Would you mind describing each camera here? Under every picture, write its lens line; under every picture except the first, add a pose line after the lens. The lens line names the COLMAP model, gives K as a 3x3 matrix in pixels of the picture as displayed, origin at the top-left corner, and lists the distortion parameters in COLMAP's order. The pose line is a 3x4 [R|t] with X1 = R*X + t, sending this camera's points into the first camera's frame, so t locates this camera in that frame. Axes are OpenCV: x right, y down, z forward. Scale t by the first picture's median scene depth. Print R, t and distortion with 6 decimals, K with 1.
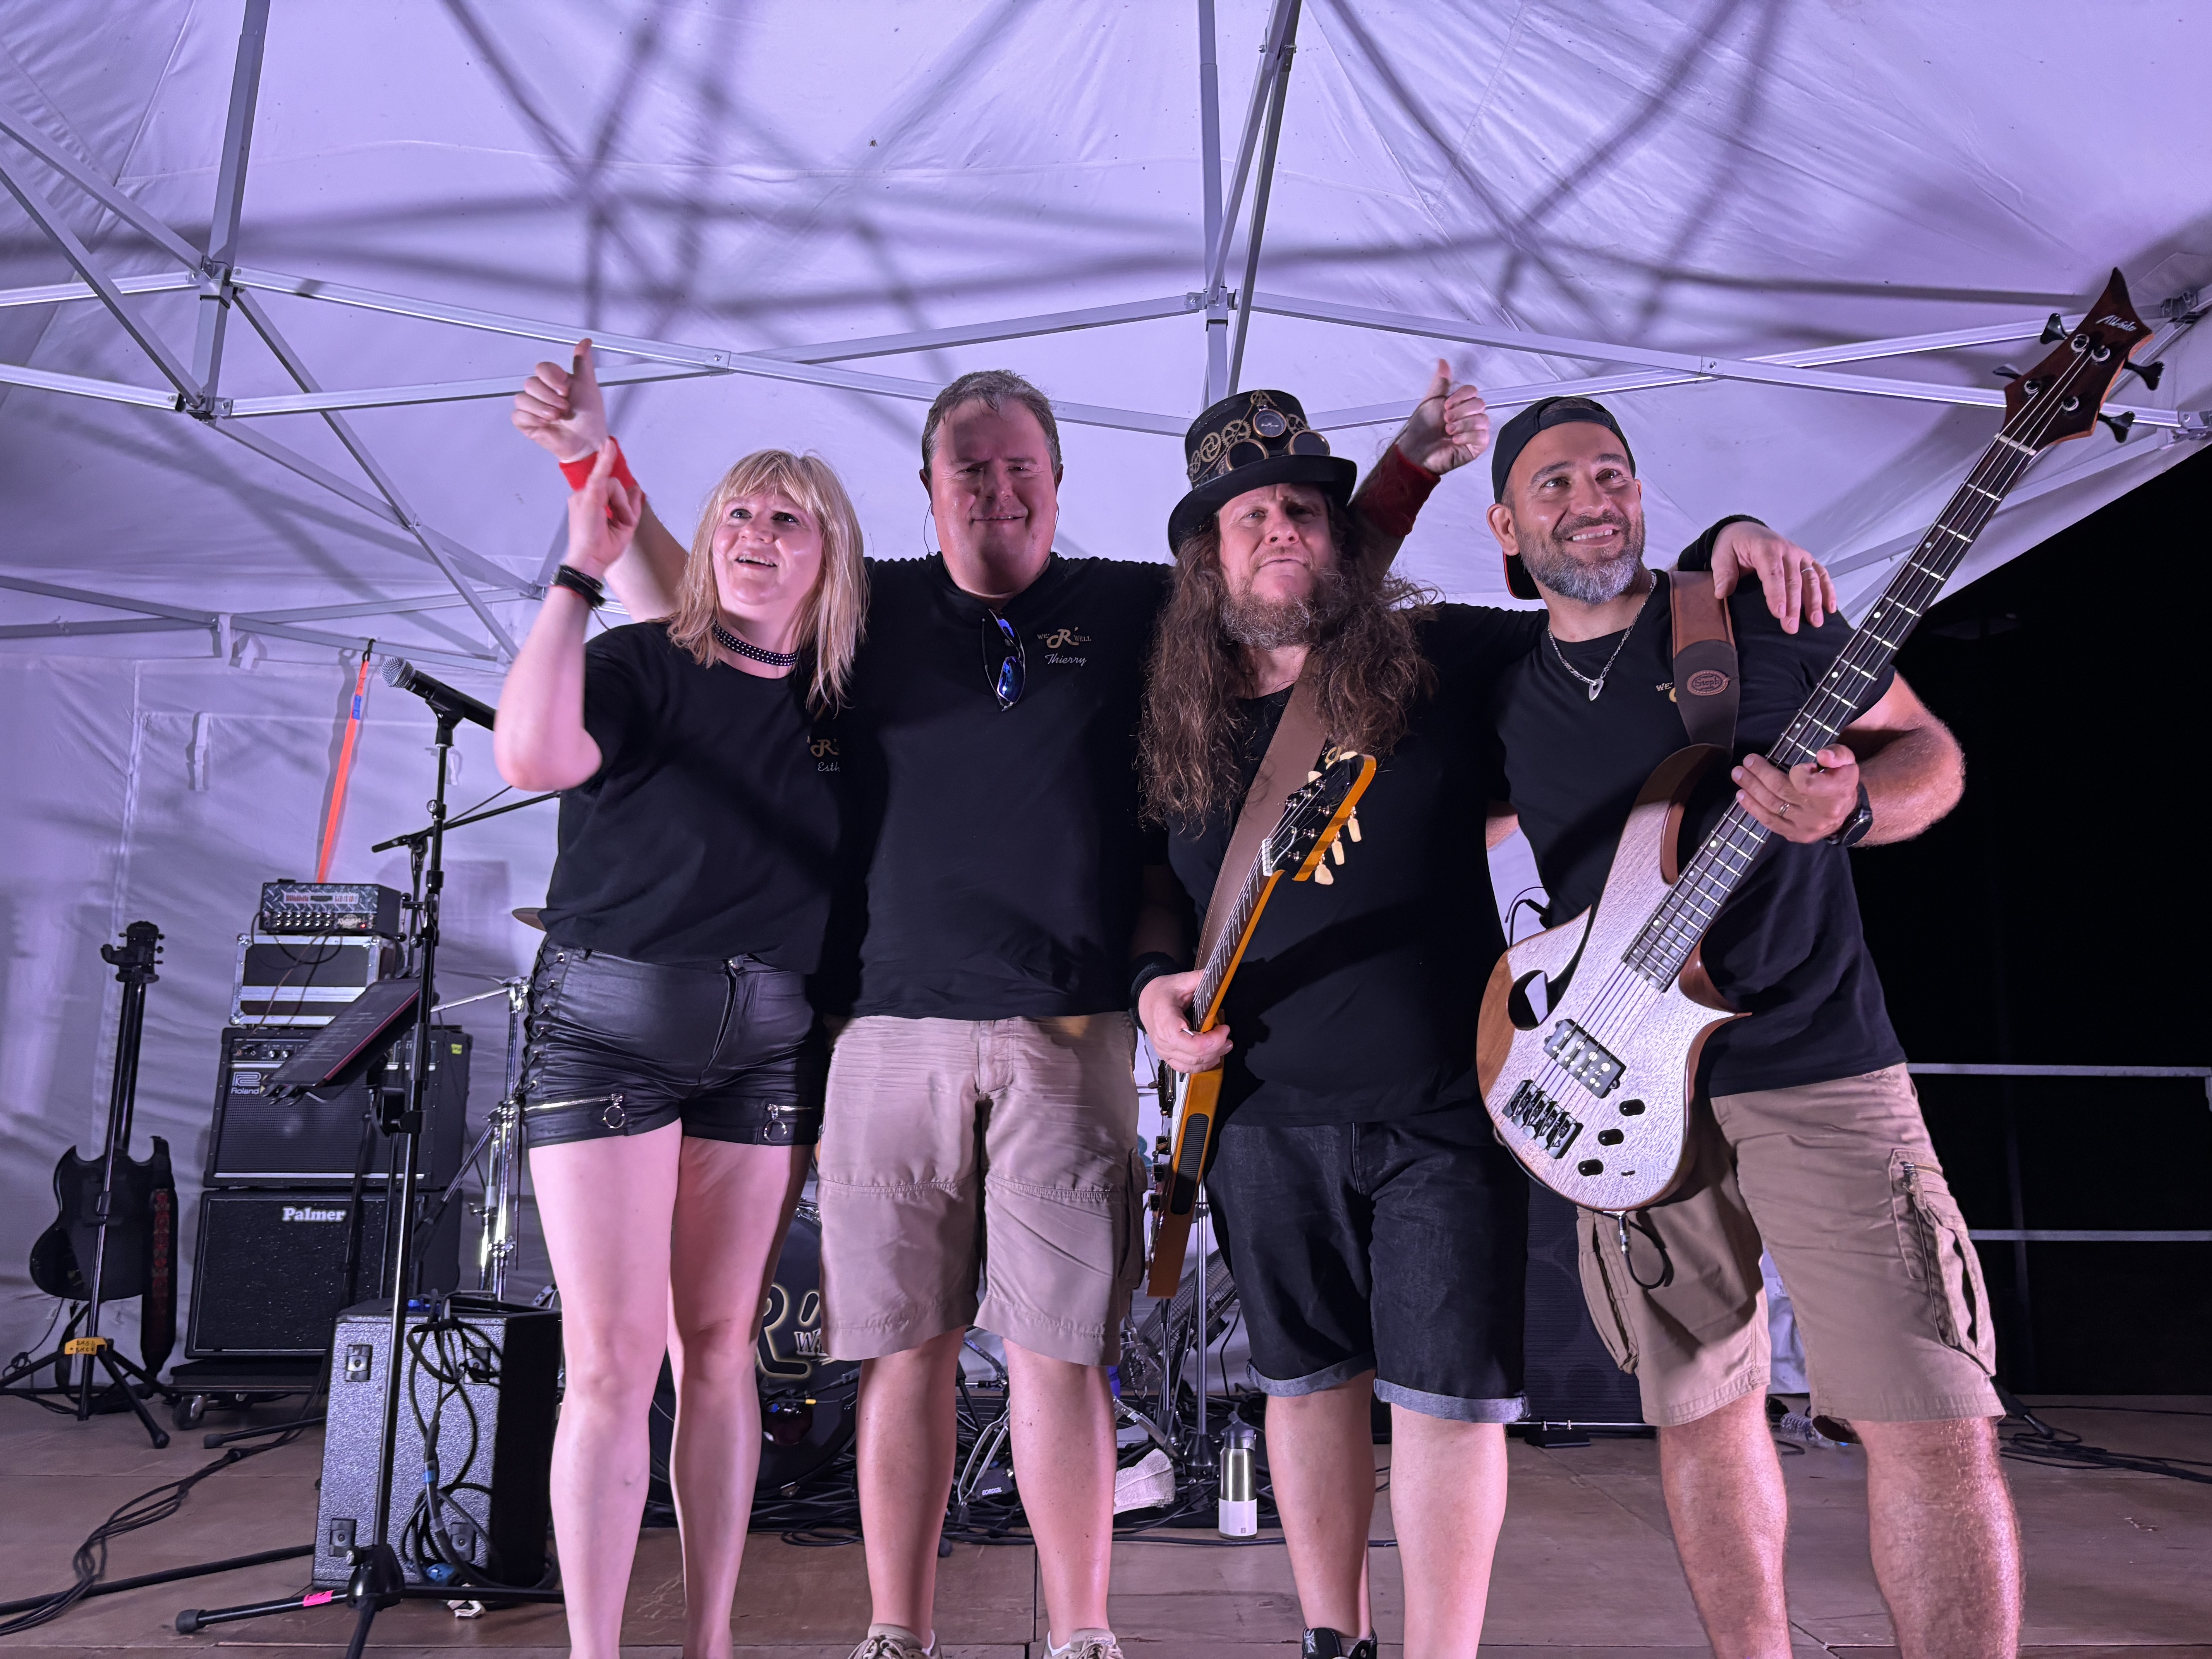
lens RADIAL K [[1692.0, 0, 1113.0], [0, 1692.0, 825.6], [0, 0, 1]] dist [0.038010, -0.040913]
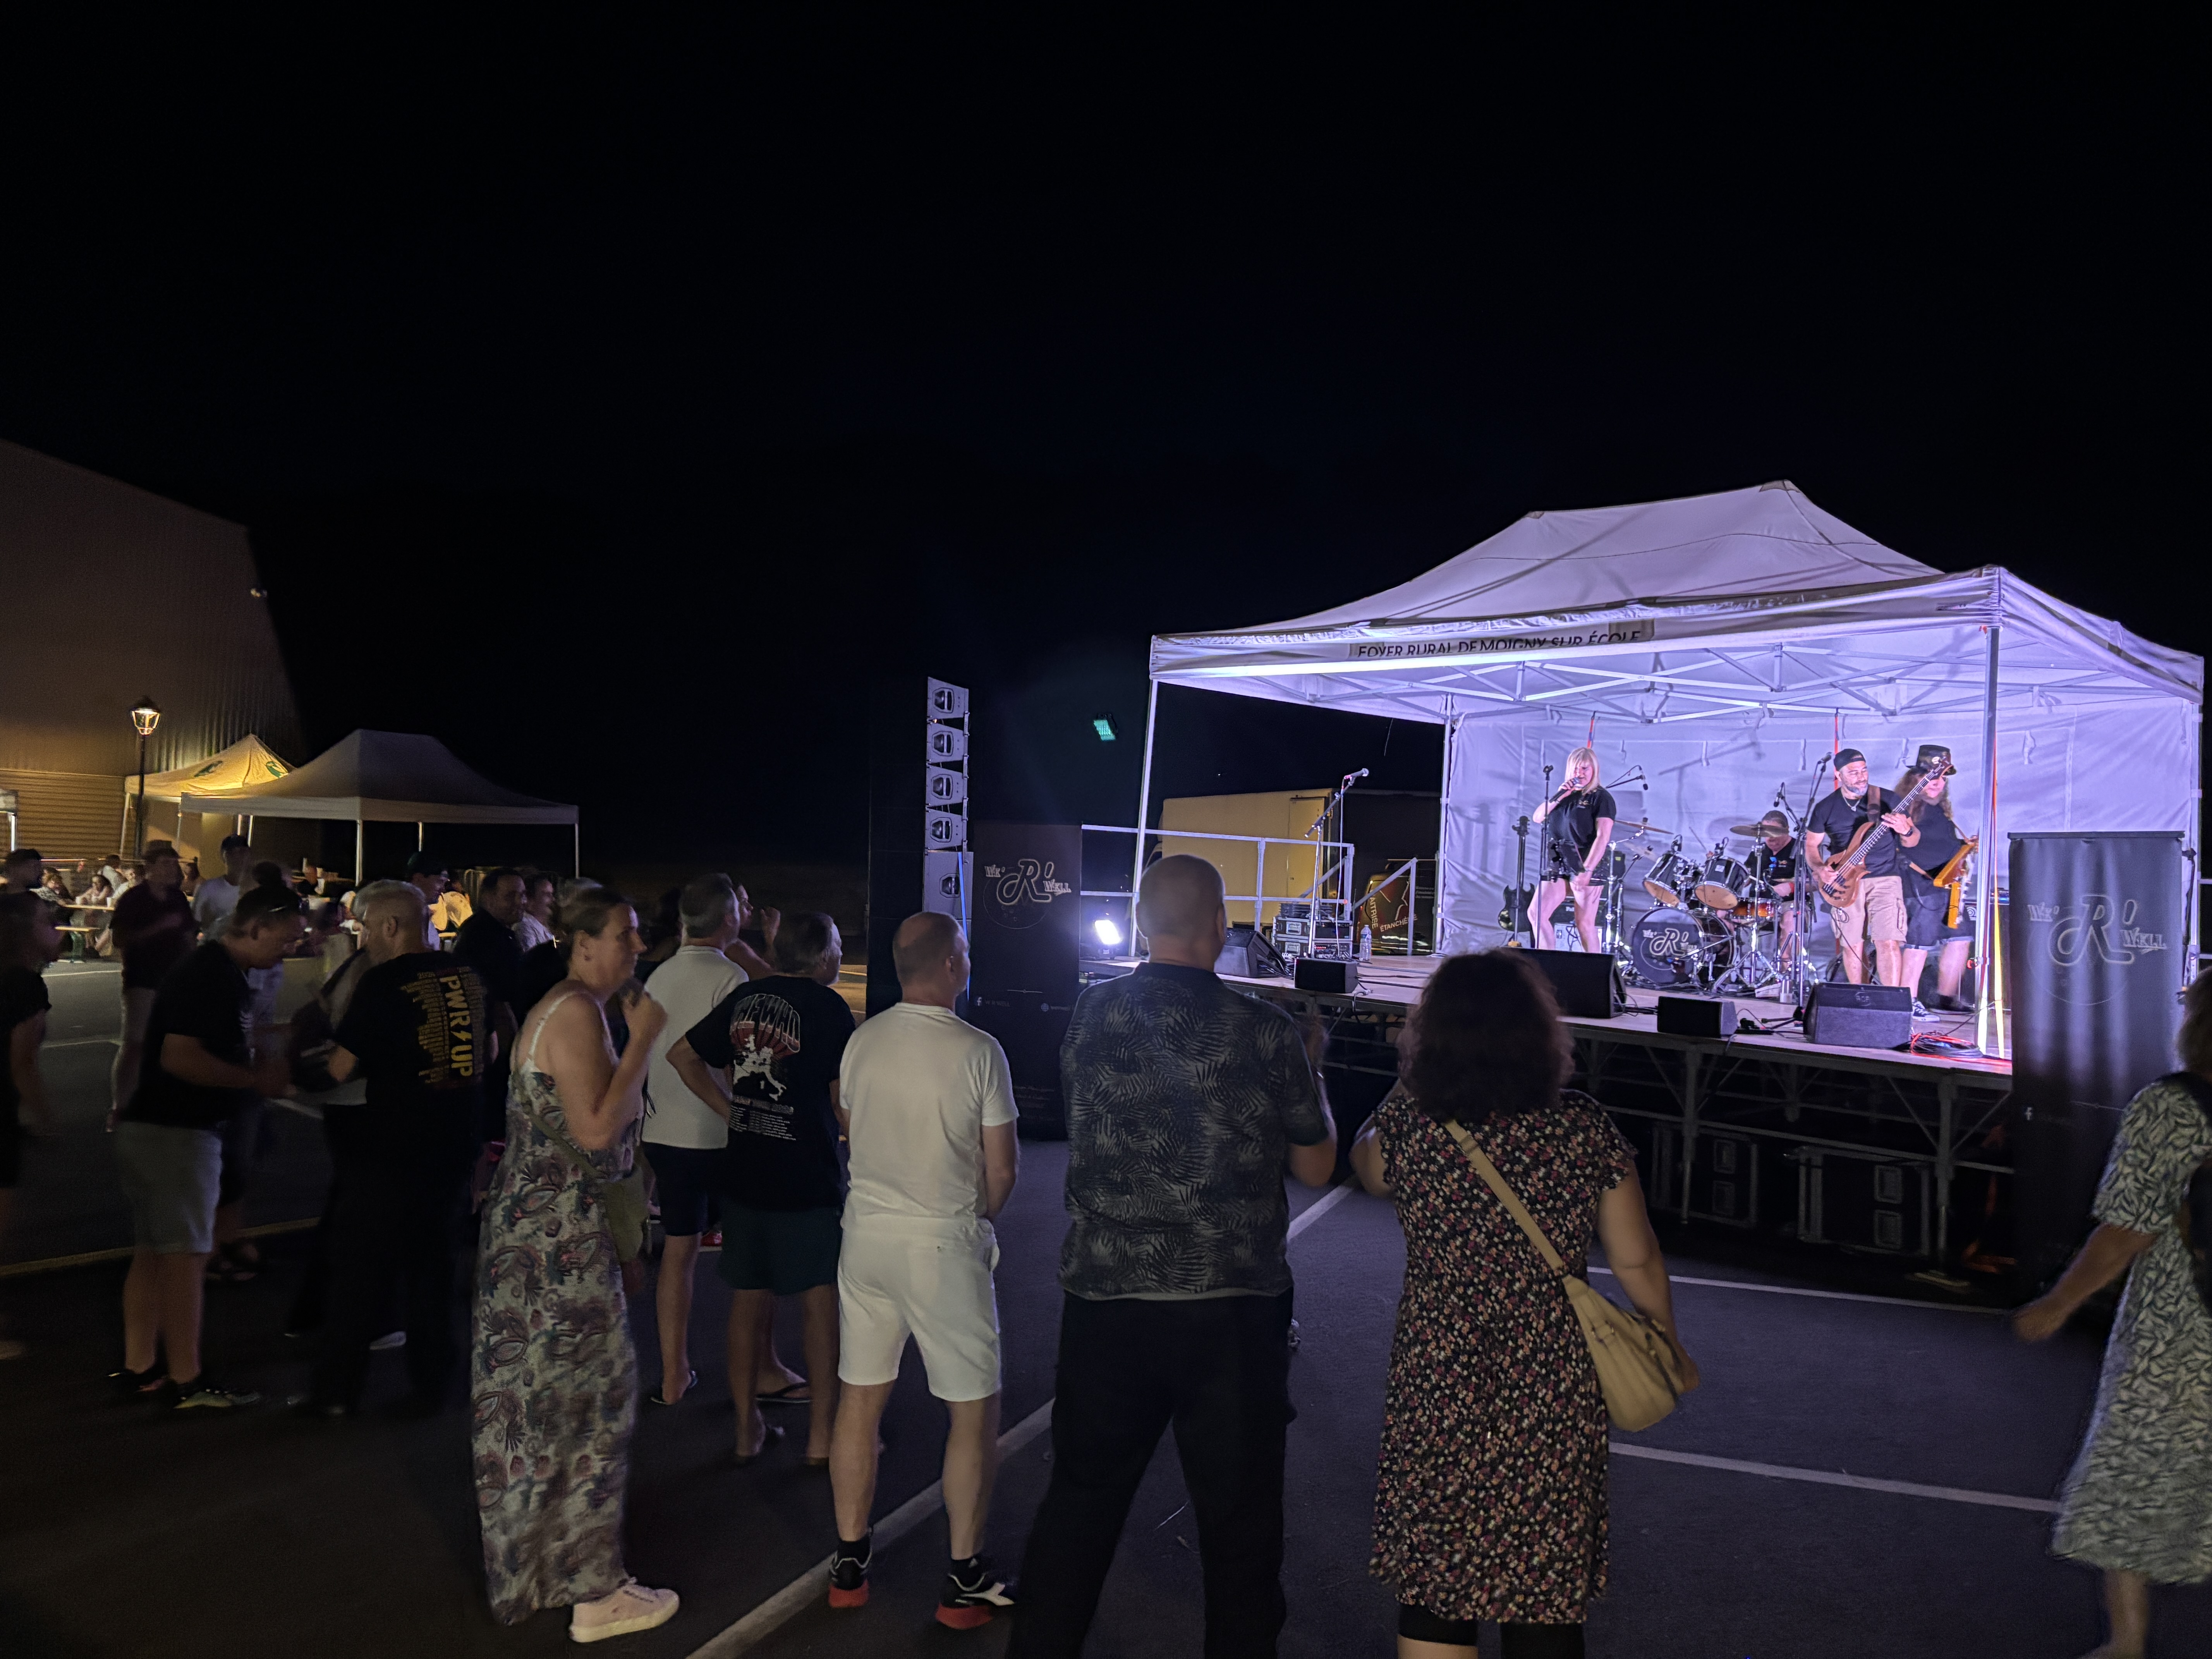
lens RADIAL K [[1692.0, 0, 1107.0], [0, 1692.0, 831.0], [0, 0, 1]] dist [0.038010, -0.040913]
pose [[0.667541, 0.018207, -0.744350, 1.481092], [0.093337, 0.989769, 0.107915, -0.385336], [0.738699, -0.141513, 0.659012, -1.939649]]
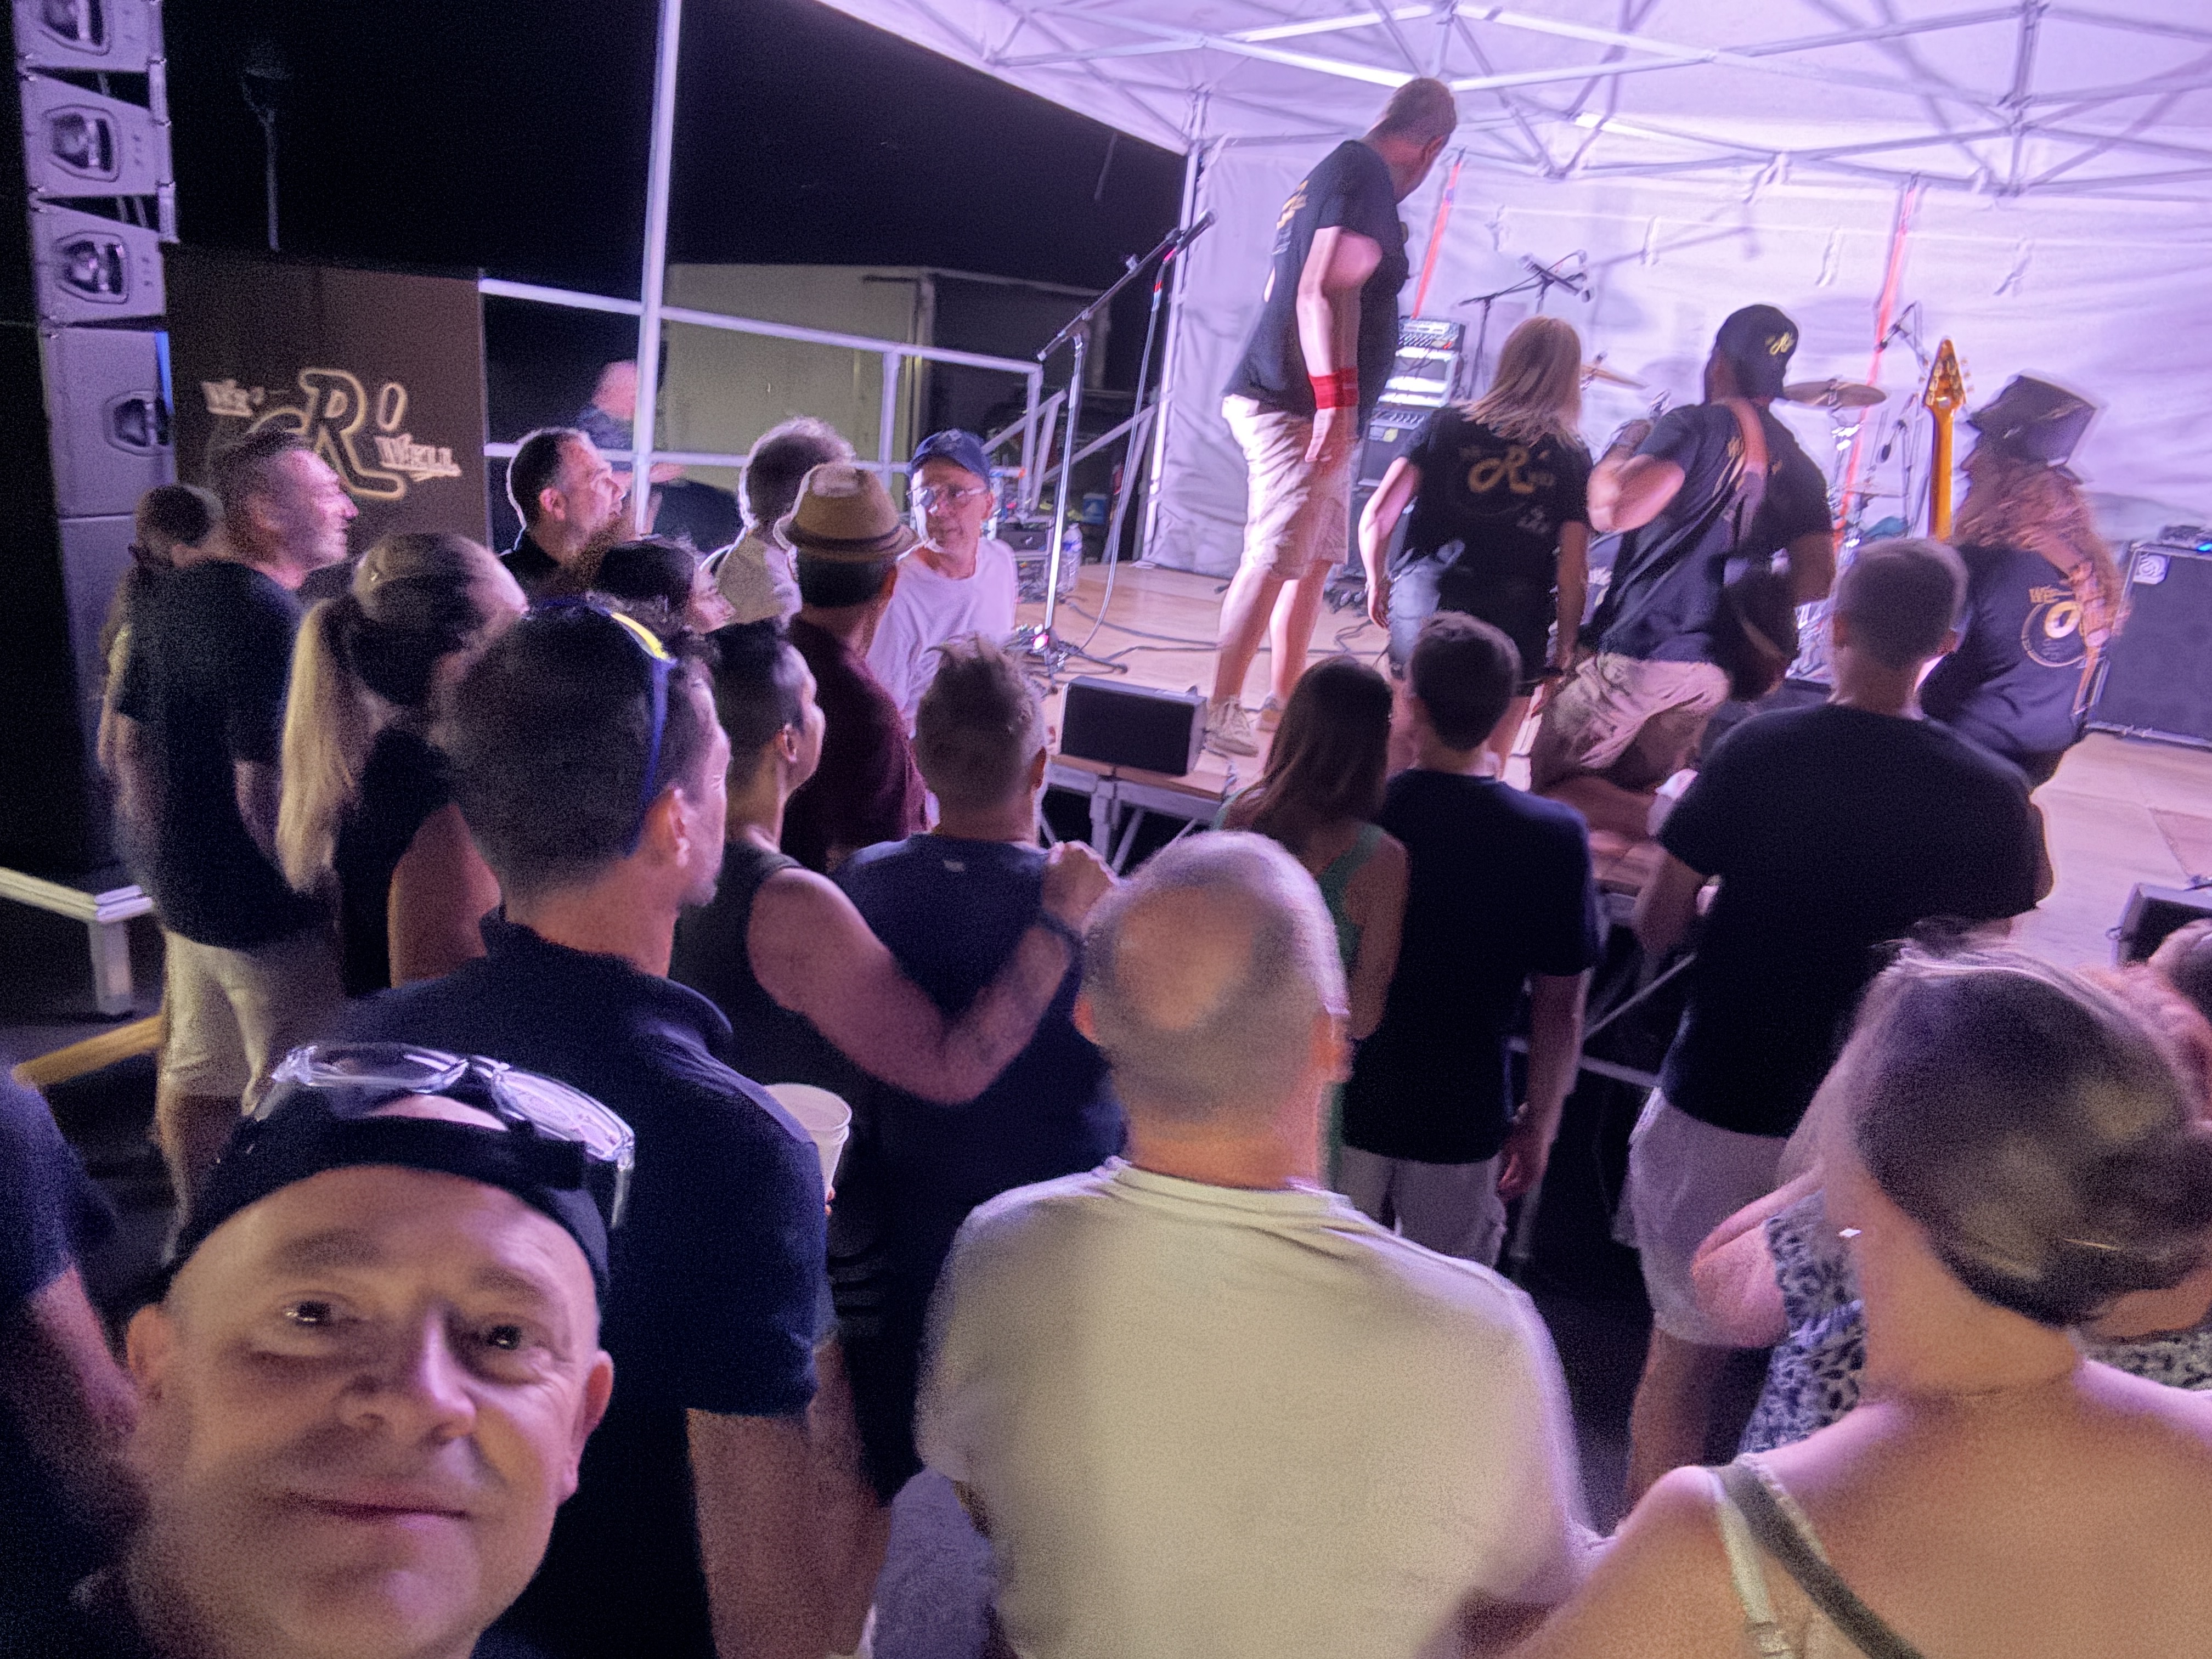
lens RADIAL K [[1547.6, 0, 1095.2], [0, 1547.6, 851.7], [0, 0, 1]] dist [0.013687, -0.005983]
pose [[0.858513, 0.226554, -0.460031, 0.116528], [-0.008427, 0.903223, 0.429089, -0.178890], [0.512722, -0.364502, 0.777338, -0.722168]]
